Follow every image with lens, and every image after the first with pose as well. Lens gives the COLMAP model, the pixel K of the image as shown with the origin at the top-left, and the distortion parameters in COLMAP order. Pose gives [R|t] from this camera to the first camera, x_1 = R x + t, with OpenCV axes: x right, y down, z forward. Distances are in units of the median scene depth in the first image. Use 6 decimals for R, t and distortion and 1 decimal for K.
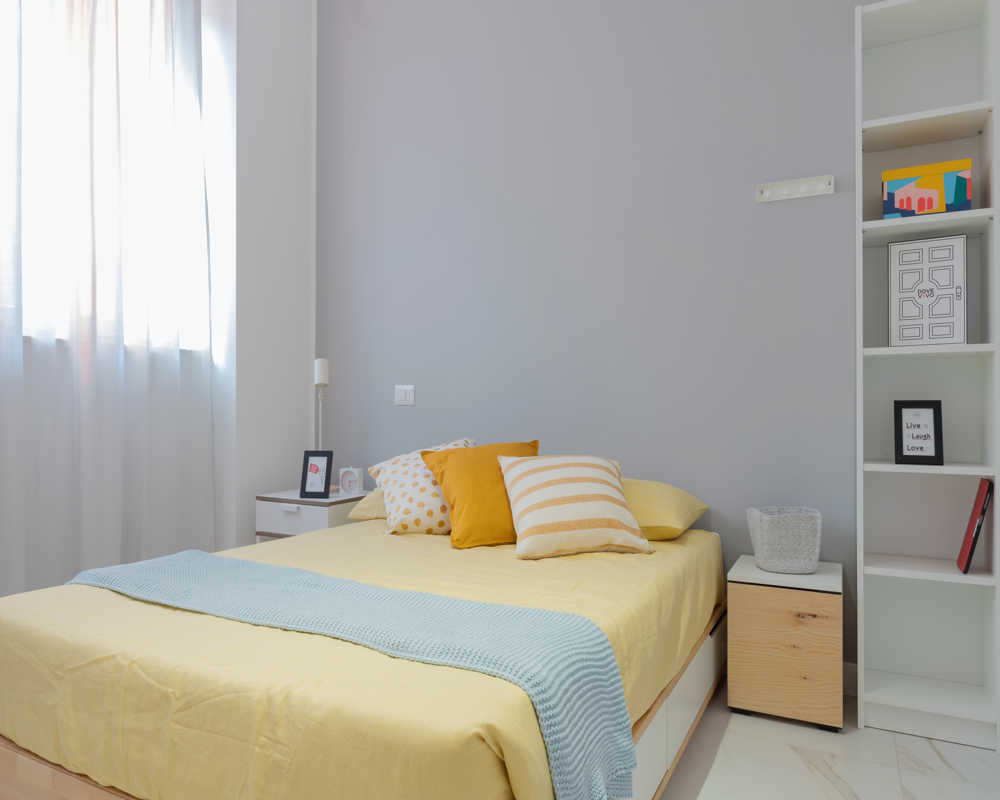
lens RADIAL K [[702.3, 0, 504.0], [0, 702.3, 402.2], [0, 0, 1]] dist [0.006457, -0.003713]
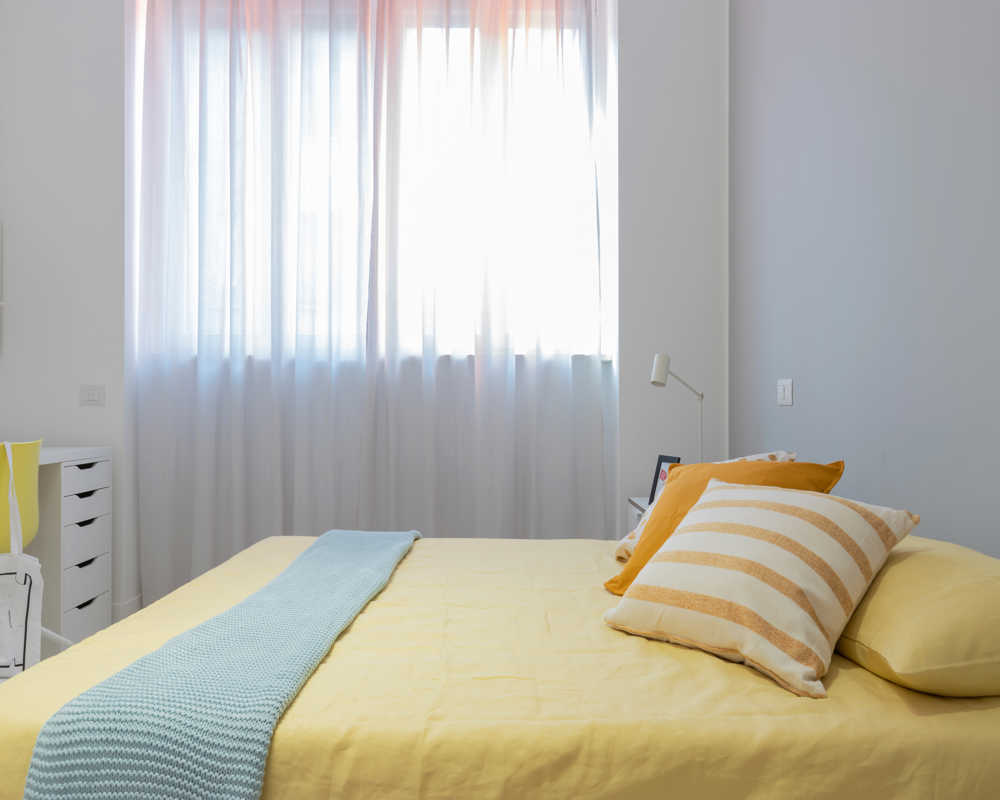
lens RADIAL K [[642.8, 0, 490.6], [0, 642.8, 419.1], [0, 0, 1]] dist [0.000516, 0.007813]
pose [[0.455694, 0.011982, -0.890056, 0.502594], [0.008843, 0.999799, 0.017987, 0.006222], [0.890093, -0.016068, 0.455497, 0.578781]]
